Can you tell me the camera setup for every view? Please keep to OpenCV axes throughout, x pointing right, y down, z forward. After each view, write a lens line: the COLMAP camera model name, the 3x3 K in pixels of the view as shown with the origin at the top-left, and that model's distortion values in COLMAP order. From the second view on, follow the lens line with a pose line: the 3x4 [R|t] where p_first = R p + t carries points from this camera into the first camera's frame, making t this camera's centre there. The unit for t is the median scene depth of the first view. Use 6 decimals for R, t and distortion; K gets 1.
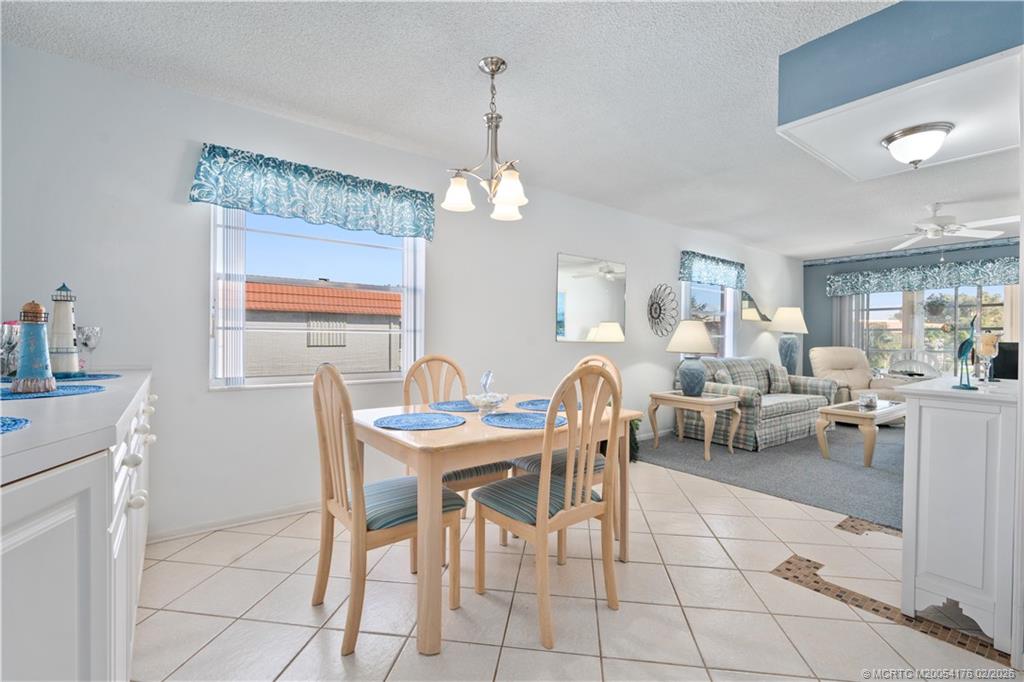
lens RADIAL K [[450.3, 0, 509.2], [0, 450.3, 339.9], [0, 0, 1]] dist [-0.004662, 0.000041]
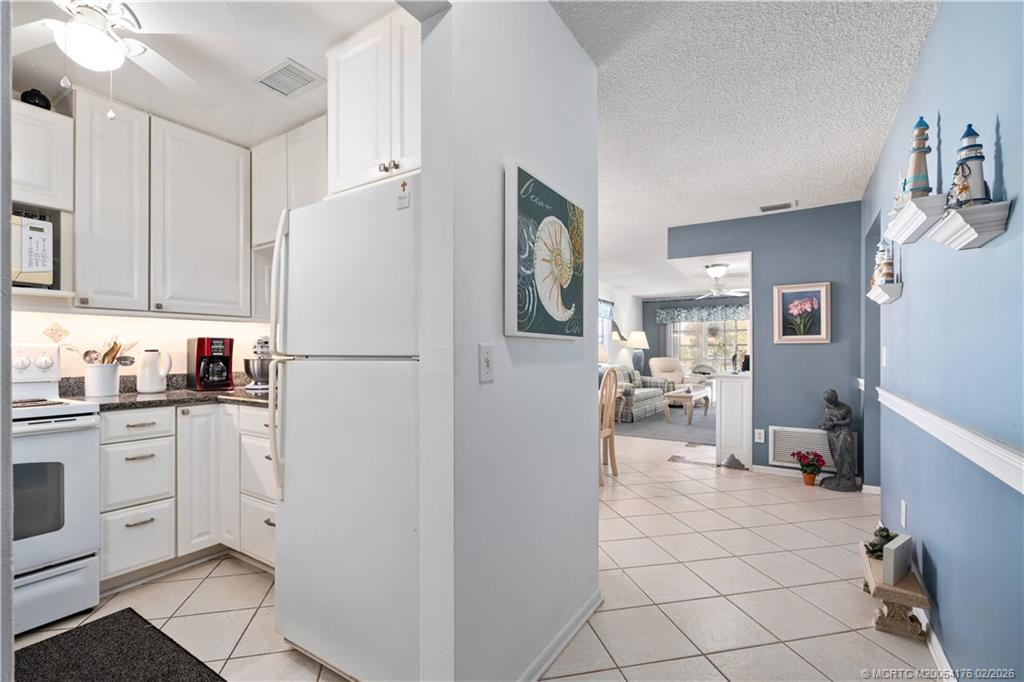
lens RADIAL K [[456.6, 0, 512.0], [0, 456.6, 352.0], [0, 0, 1]] dist [-0.004054, -0.000503]
pose [[0.936946, -0.010632, 0.349313, -0.340923], [0.011448, 0.999934, -0.000271, -0.009484], [-0.349287, 0.004252, 0.937006, -0.314485]]
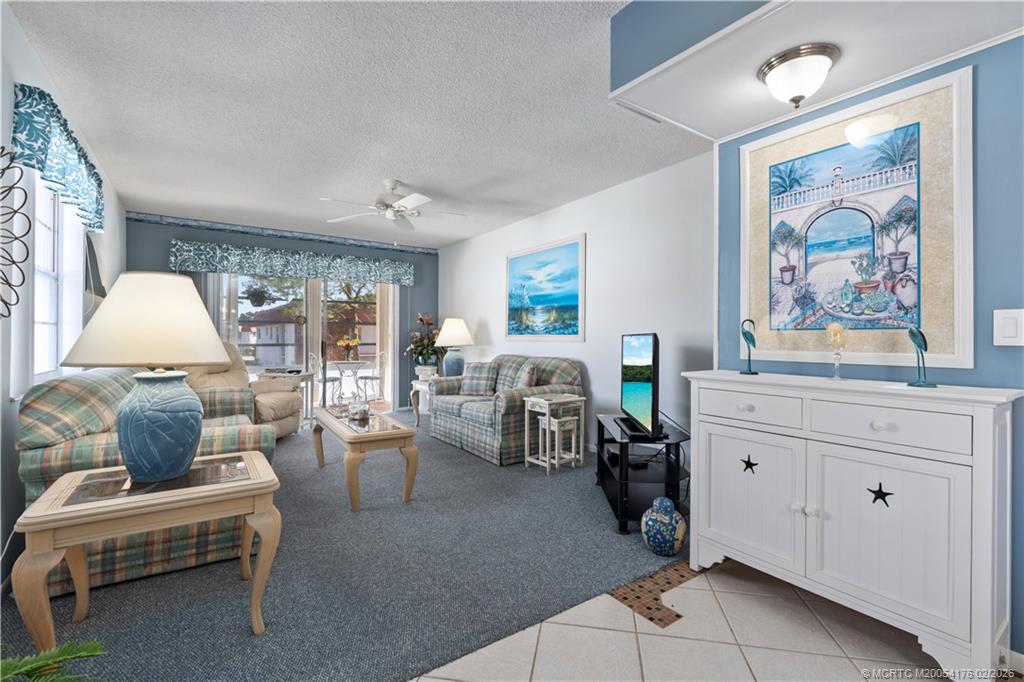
lens RADIAL K [[452.7, 0, 511.9], [0, 452.7, 332.1], [0, 0, 1]] dist [-0.004795, -0.000265]
pose [[0.042833, 0.002146, 0.999080, 0.038207], [0.001752, 0.999996, -0.002223, 0.002719], [-0.999081, 0.001846, 0.042829, 0.544692]]
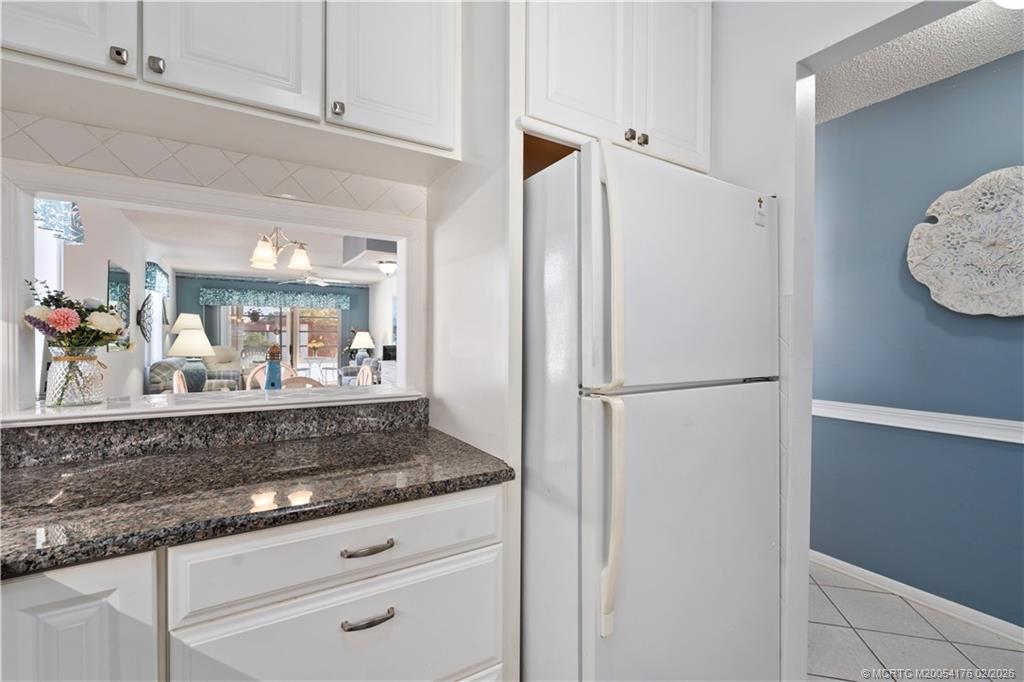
lens RADIAL K [[450.3, 0, 509.2], [0, 450.3, 339.9], [0, 0, 1]] dist [-0.004662, 0.000041]
pose [[0.096732, -0.017142, 0.995163, -0.551687], [-0.003831, 0.999838, 0.017595, -0.031081], [-0.995303, -0.005515, 0.096650, 0.036140]]
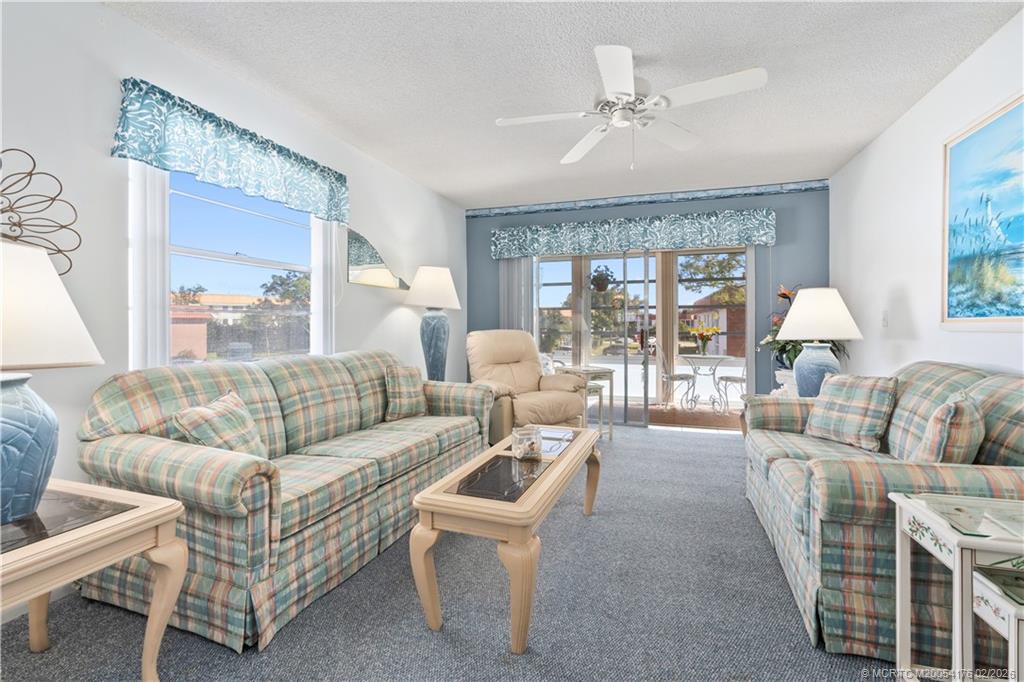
lens RADIAL K [[457.2, 0, 514.0], [0, 457.2, 324.2], [0, 0, 1]] dist [-0.003576, 0.000160]
pose [[0.825371, -0.011623, 0.564471, 0.401103], [0.012320, 0.999921, 0.002575, 0.006139], [-0.564457, 0.004830, 0.825449, 0.470856]]
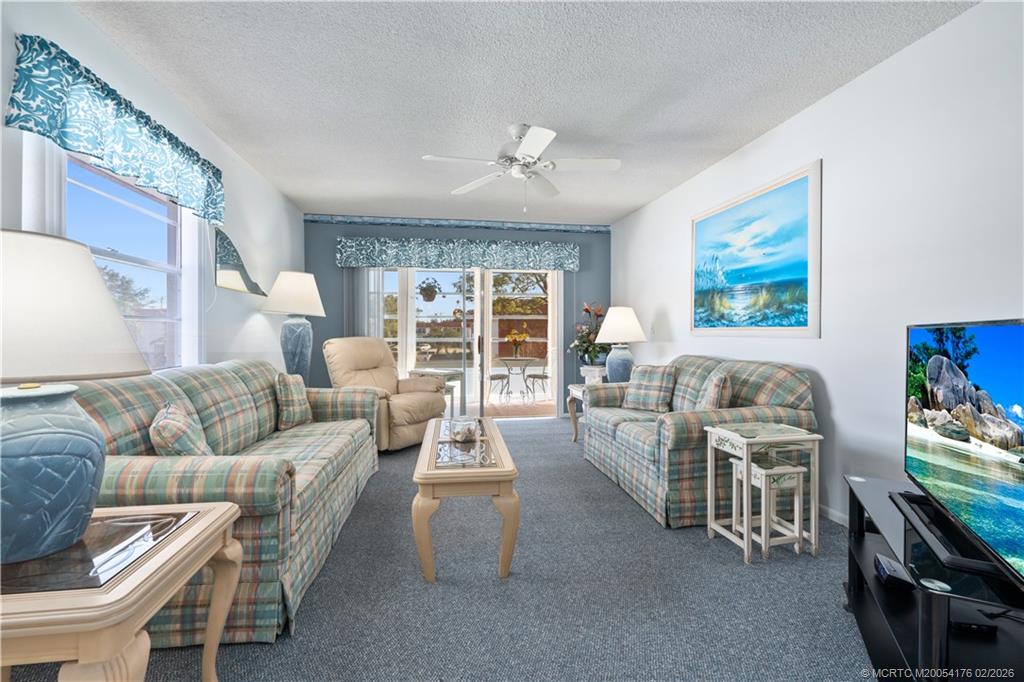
lens RADIAL K [[452.7, 0, 511.9], [0, 452.7, 332.1], [0, 0, 1]] dist [-0.004795, -0.000265]
pose [[0.464519, -0.011515, 0.885488, 0.245794], [0.009126, 0.999925, 0.008216, 0.004619], [-0.885516, 0.004265, 0.464589, 0.519735]]
